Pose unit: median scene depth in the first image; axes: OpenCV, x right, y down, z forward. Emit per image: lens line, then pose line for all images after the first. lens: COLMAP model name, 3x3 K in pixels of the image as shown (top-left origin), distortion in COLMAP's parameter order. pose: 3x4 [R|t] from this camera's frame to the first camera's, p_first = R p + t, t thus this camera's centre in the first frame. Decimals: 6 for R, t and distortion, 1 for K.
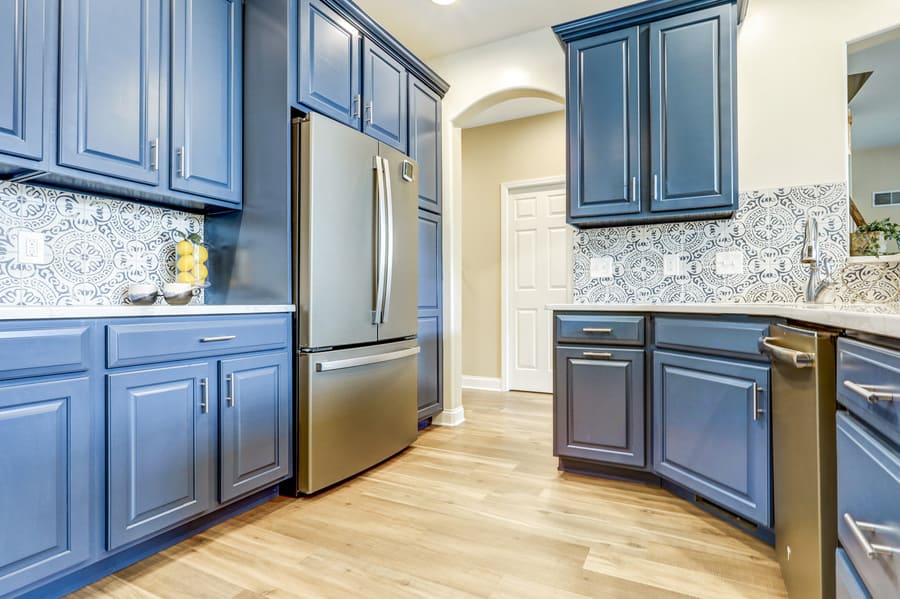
lens RADIAL K [[451.2, 0, 438.1], [0, 451.2, 300.2], [0, 0, 1]] dist [-0.016810, 0.006313]
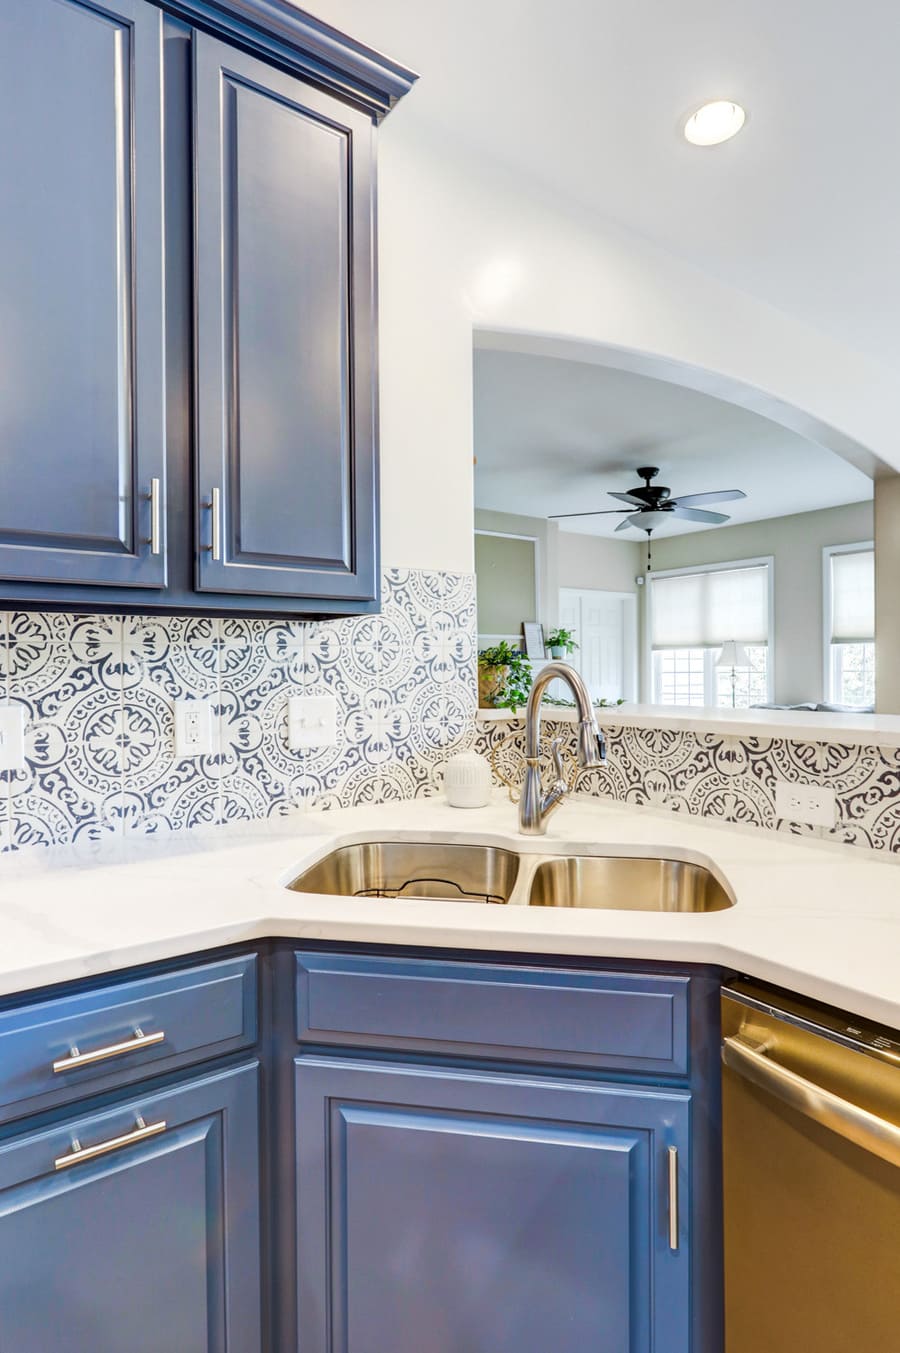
lens RADIAL K [[763.8, 0, 472.4], [0, 763.8, 670.2], [0, 0, 1]] dist [0.000600, 0.002051]
pose [[0.423662, -0.003856, 0.905812, 0.038214], [-0.000476, 0.999990, 0.004480, -0.140008], [-0.905820, -0.002329, 0.423656, 0.555803]]
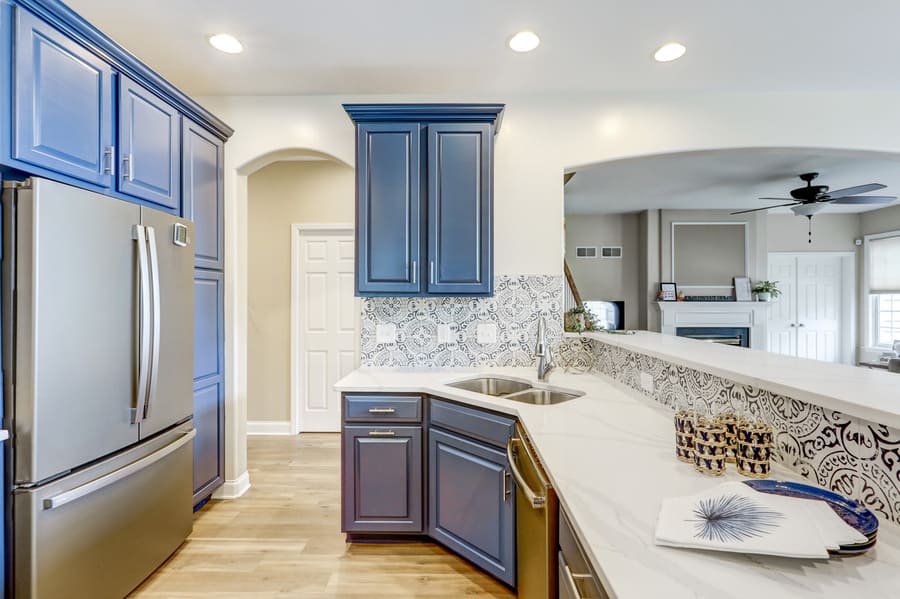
lens RADIAL K [[430.5, 0, 431.5], [0, 430.5, 300.4], [0, 0, 1]] dist [-0.000322, 0.003122]
pose [[0.900089, 0.002223, 0.435700, 0.009467], [-0.005075, 0.999973, 0.005383, -0.182580], [-0.435676, -0.007056, 0.900076, 0.020515]]
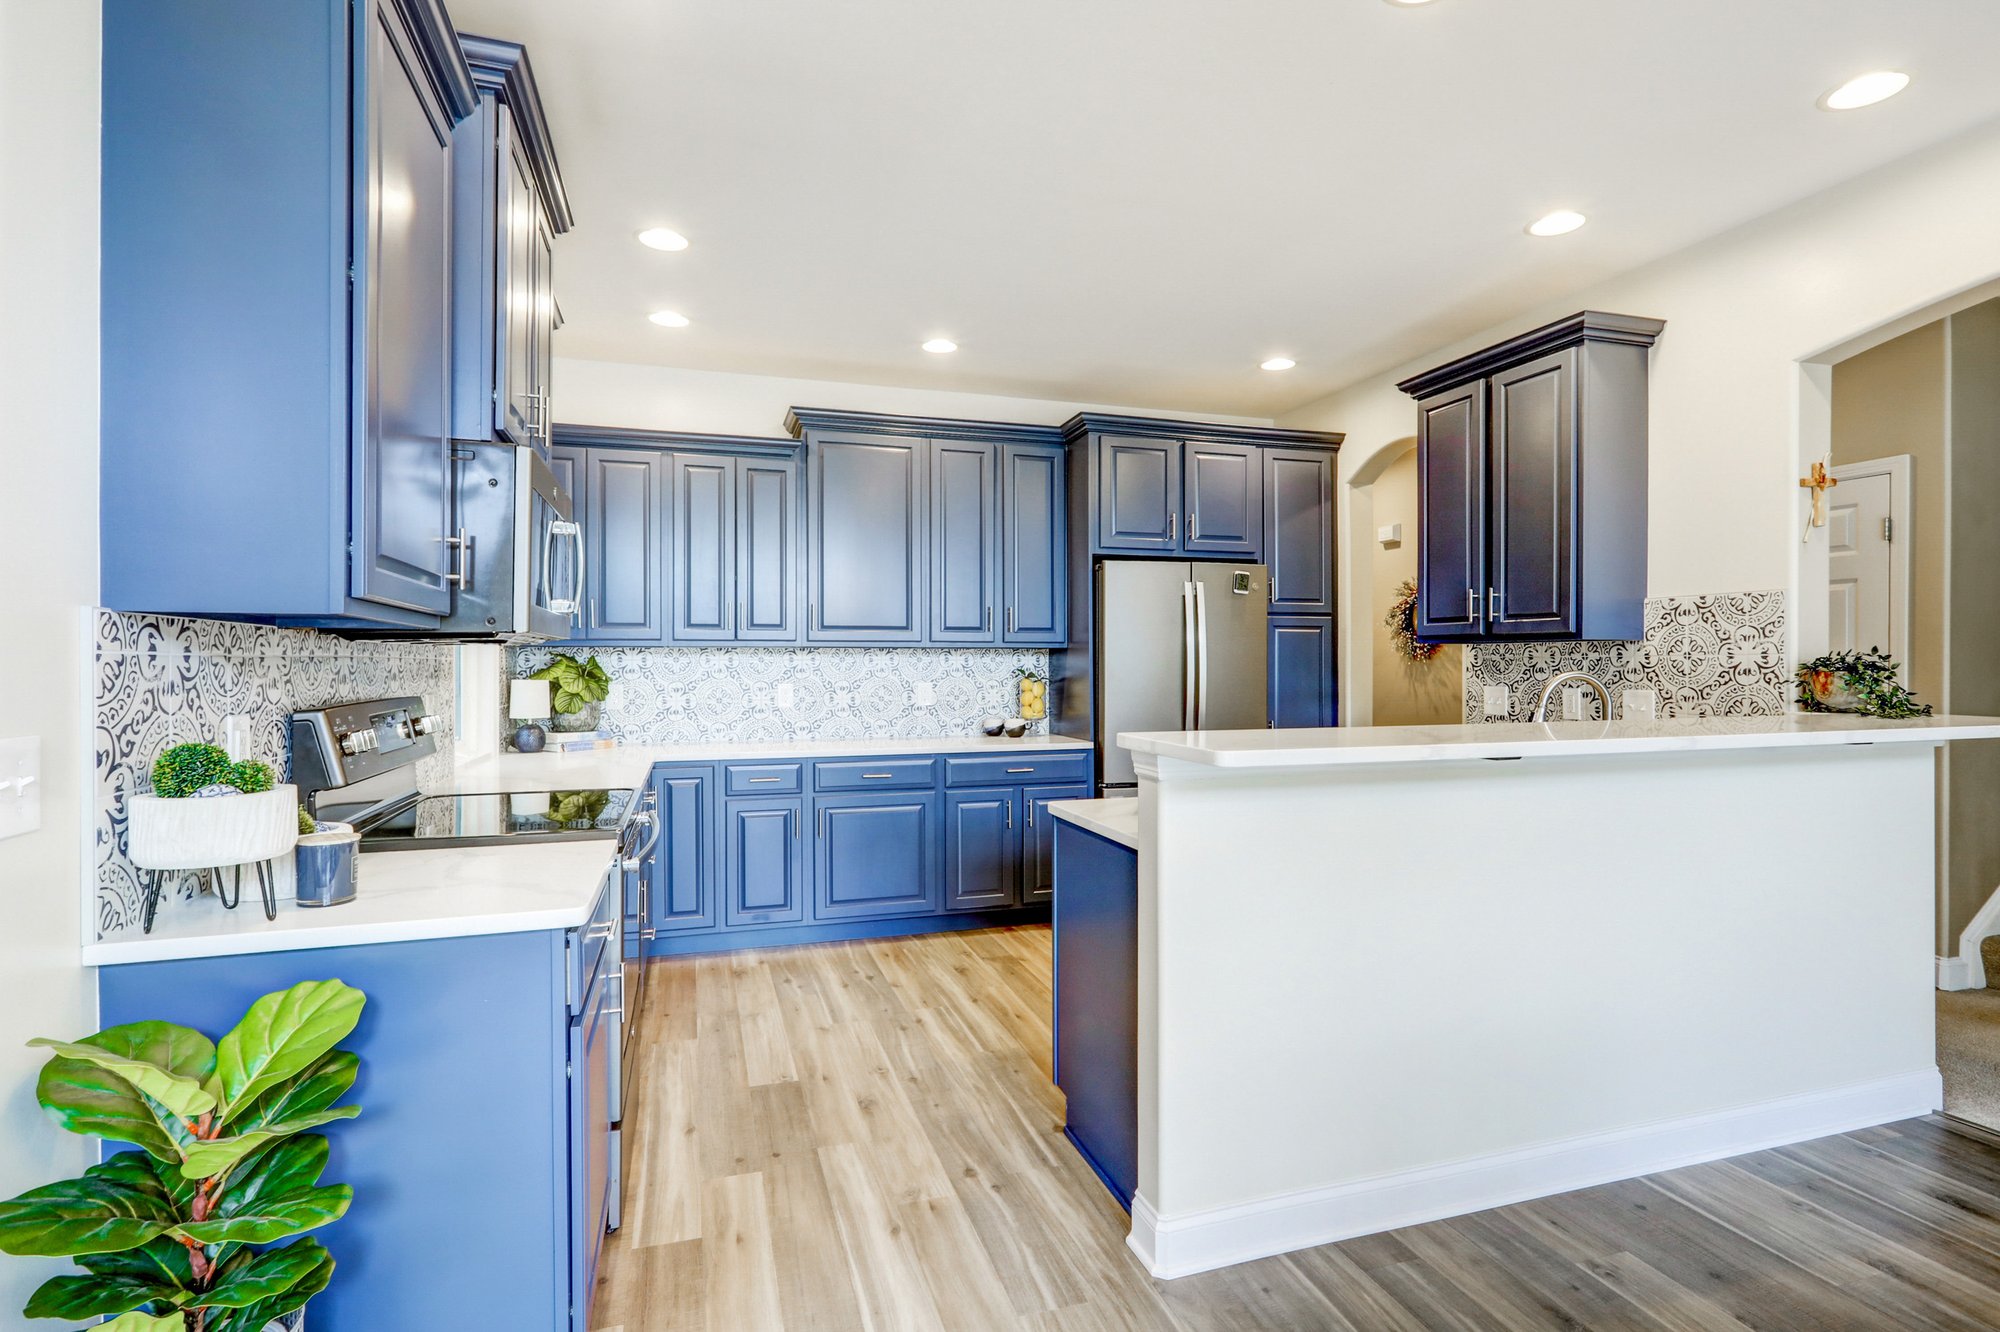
lens RADIAL K [[1002.7, 0, 1006.9], [0, 1002.7, 662.6], [0, 0, 1]] dist [-0.016810, 0.006313]
pose [[0.698854, -0.001856, -0.715262, 1.076995], [0.009950, 0.999925, 0.007127, -0.171858], [0.715196, -0.012097, 0.698820, -0.706371]]
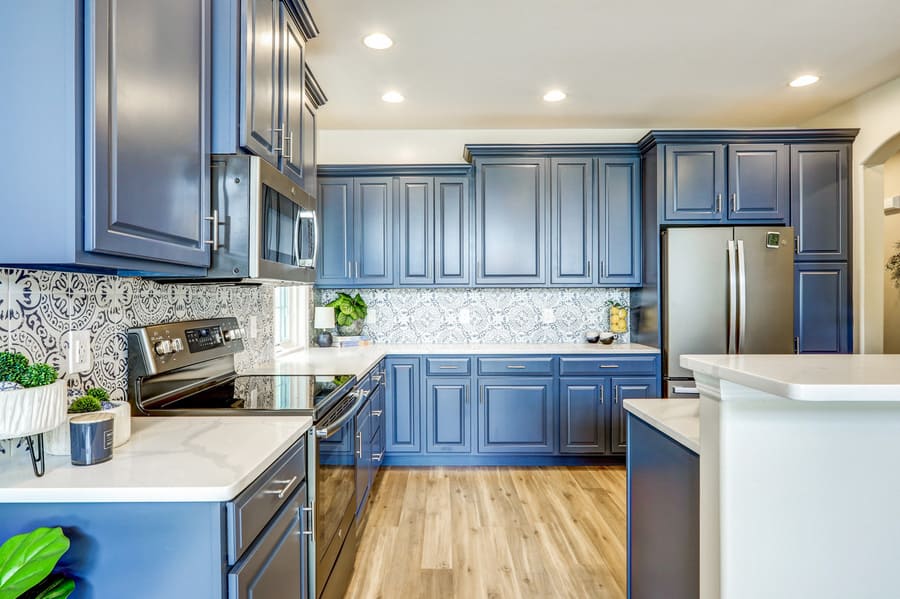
lens RADIAL K [[528.9, 0, 435.4], [0, 528.9, 300.9], [0, 0, 1]] dist [-0.008528, 0.004715]
pose [[0.439733, 0.002772, -0.898124, 0.890366], [0.014713, 0.999839, 0.010290, -0.168864], [0.898008, -0.017739, 0.439621, -0.485403]]
